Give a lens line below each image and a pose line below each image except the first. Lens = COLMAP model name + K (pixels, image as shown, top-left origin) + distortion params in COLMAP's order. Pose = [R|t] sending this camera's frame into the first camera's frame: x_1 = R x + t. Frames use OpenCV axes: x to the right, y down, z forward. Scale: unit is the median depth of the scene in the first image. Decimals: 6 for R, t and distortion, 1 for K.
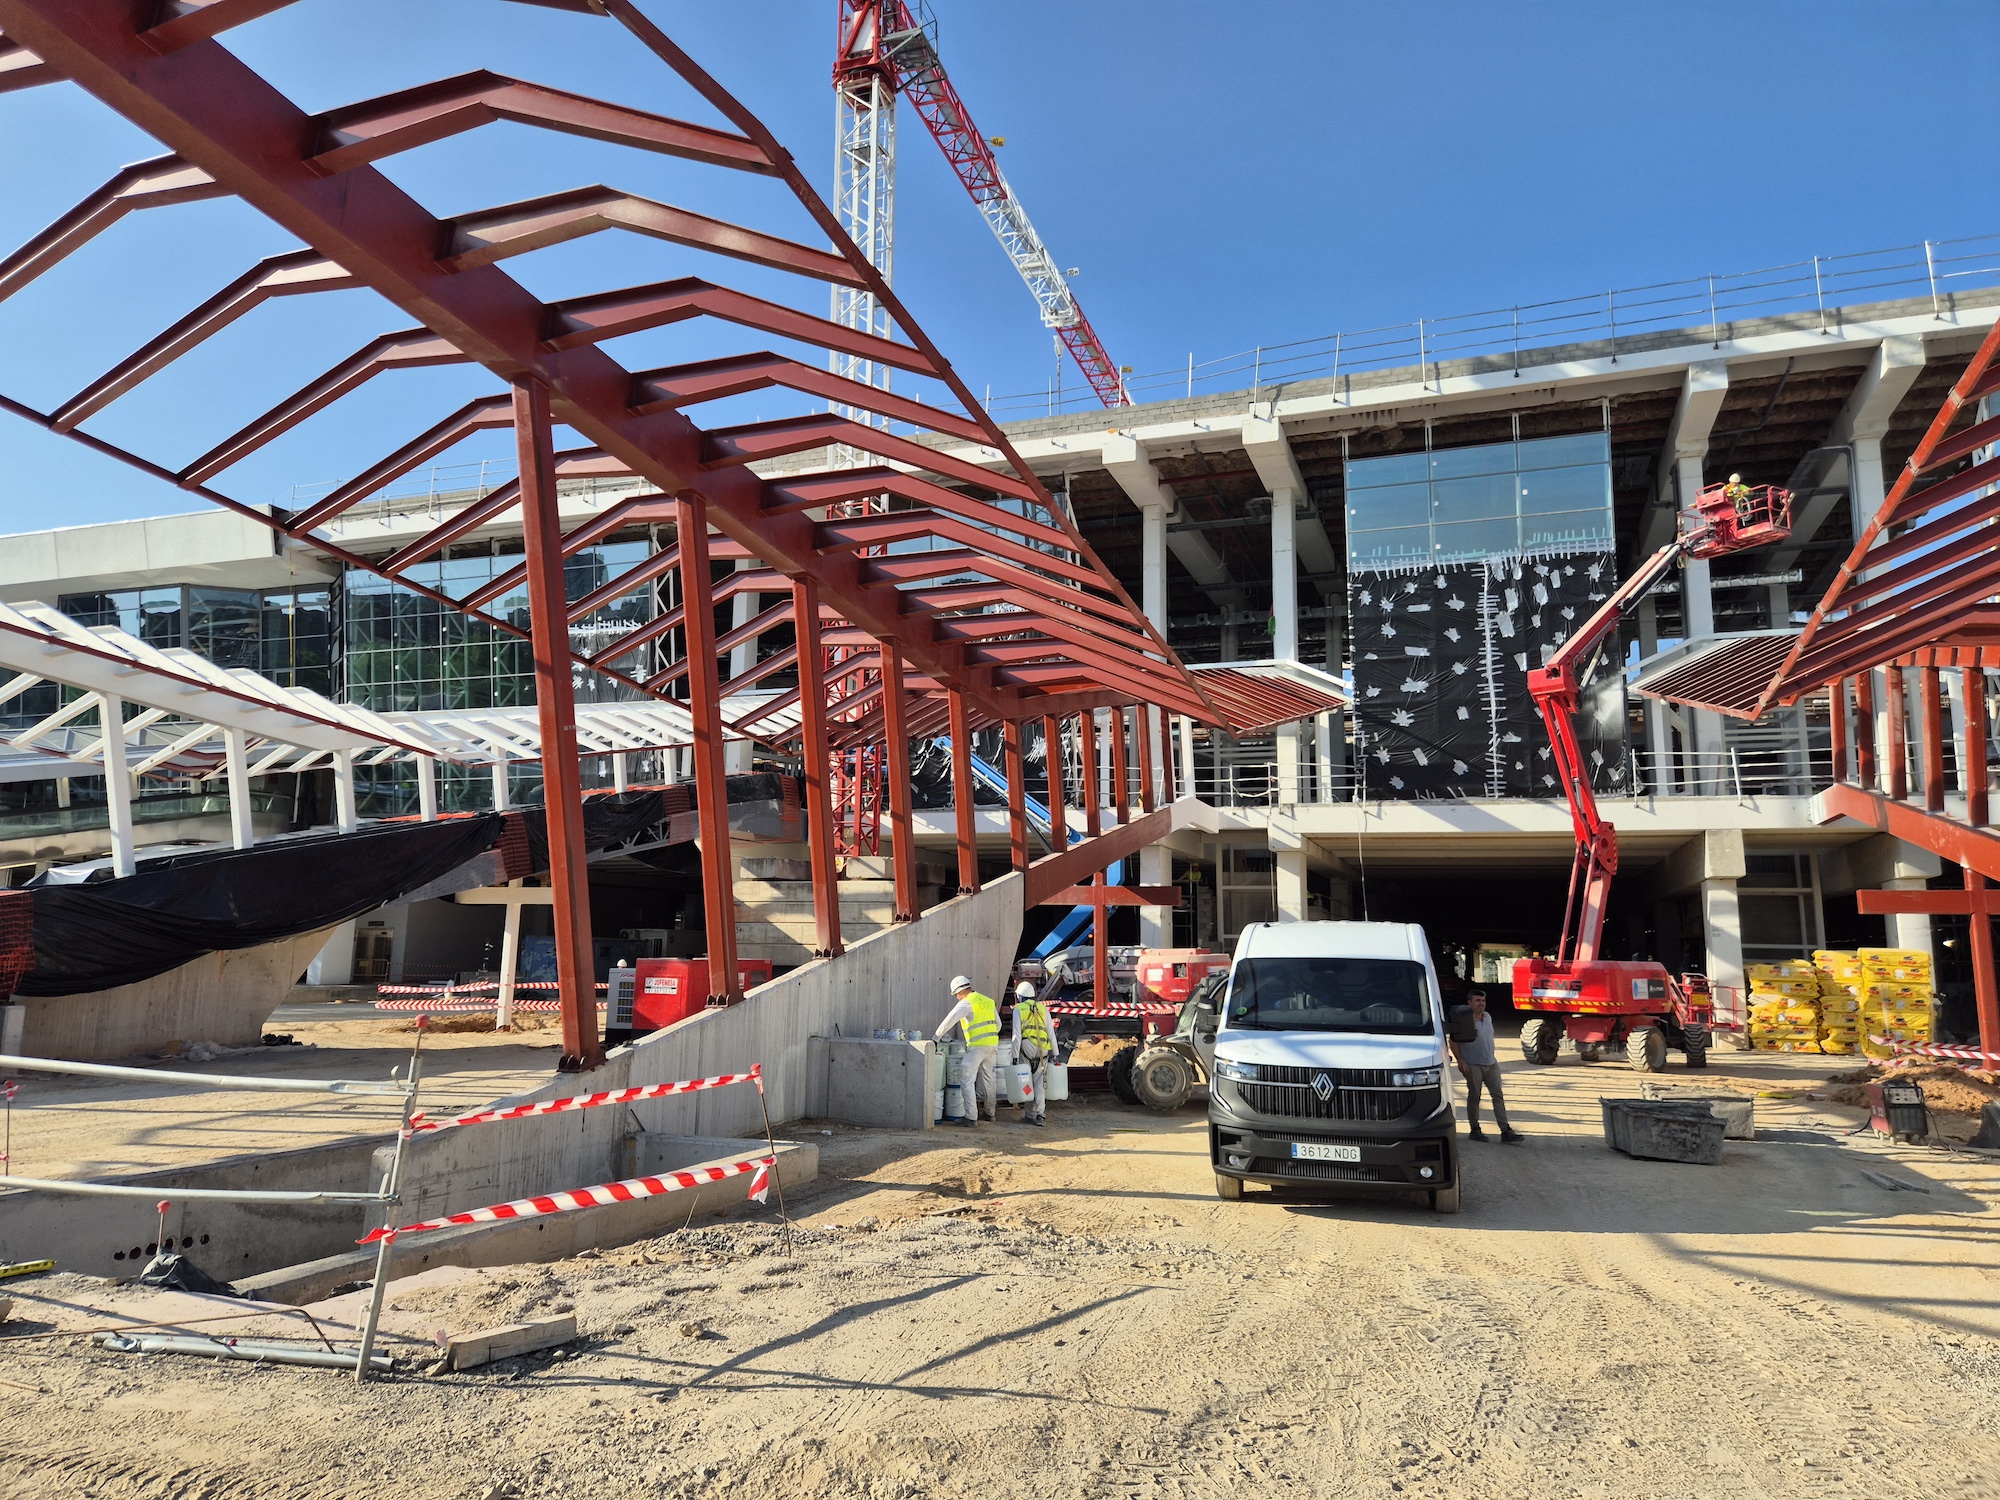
lens RADIAL K [[1322.6, 0, 1001.1], [0, 1322.6, 751.4], [0, 0, 1]] dist [-0.022012, 0.004459]
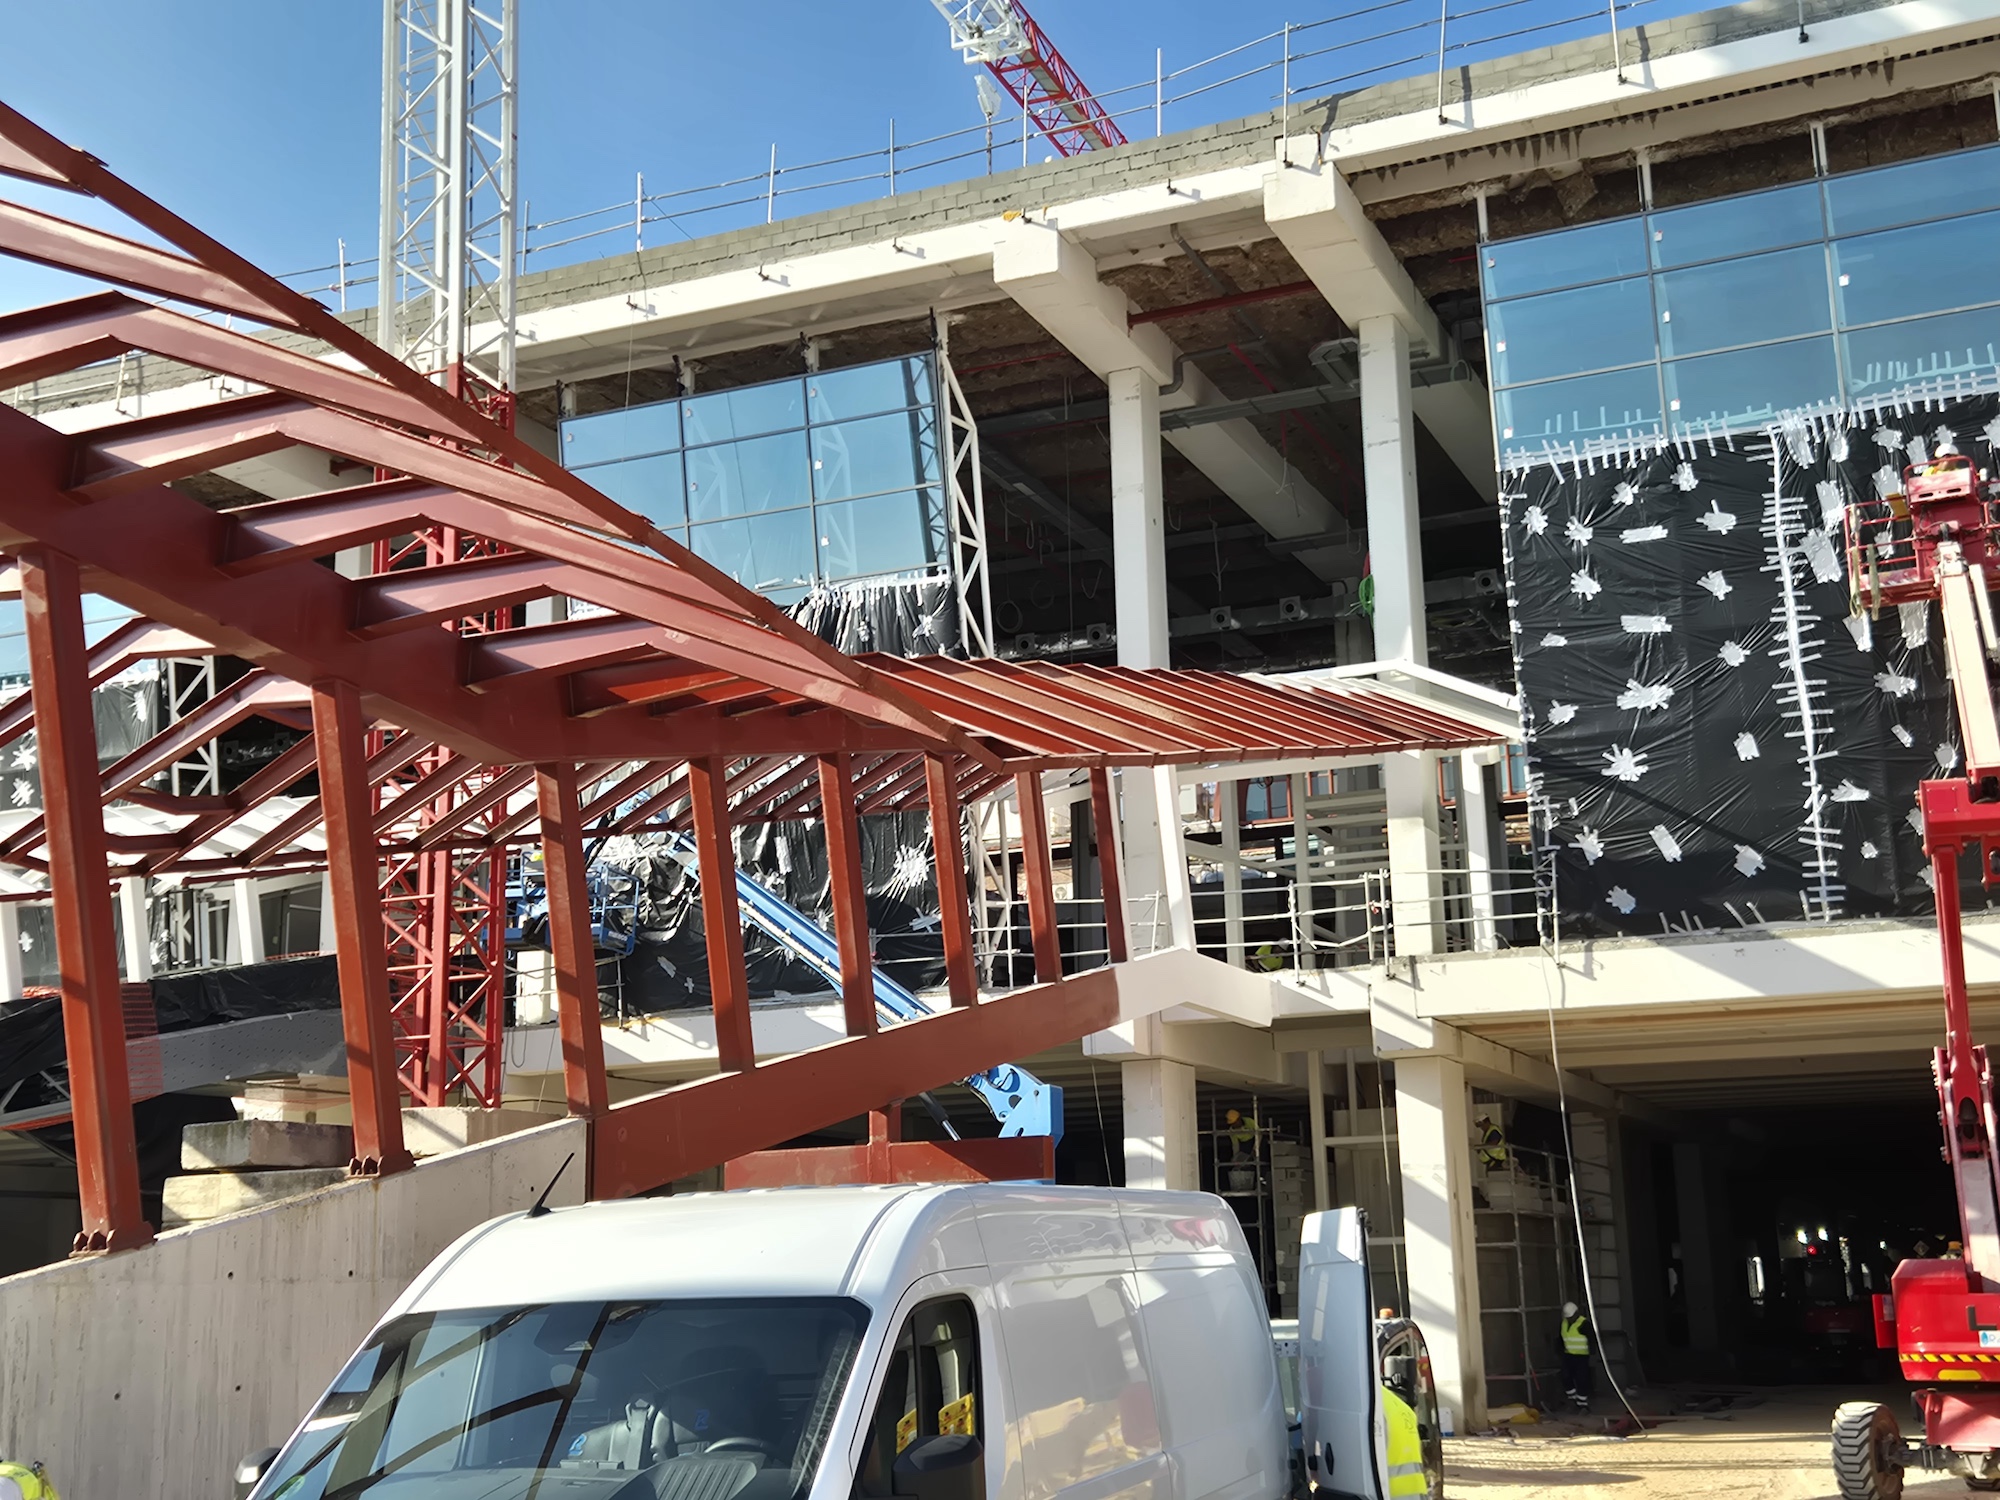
lens RADIAL K [[1322.6, 0, 960.2], [0, 1322.6, 739.0], [0, 0, 1]] dist [-0.022012, 0.004459]
pose [[0.997033, -0.076475, -0.008722, 0.056630], [0.076964, 0.988986, 0.126423, -0.115384], [-0.001042, -0.126719, 0.991938, 0.498061]]
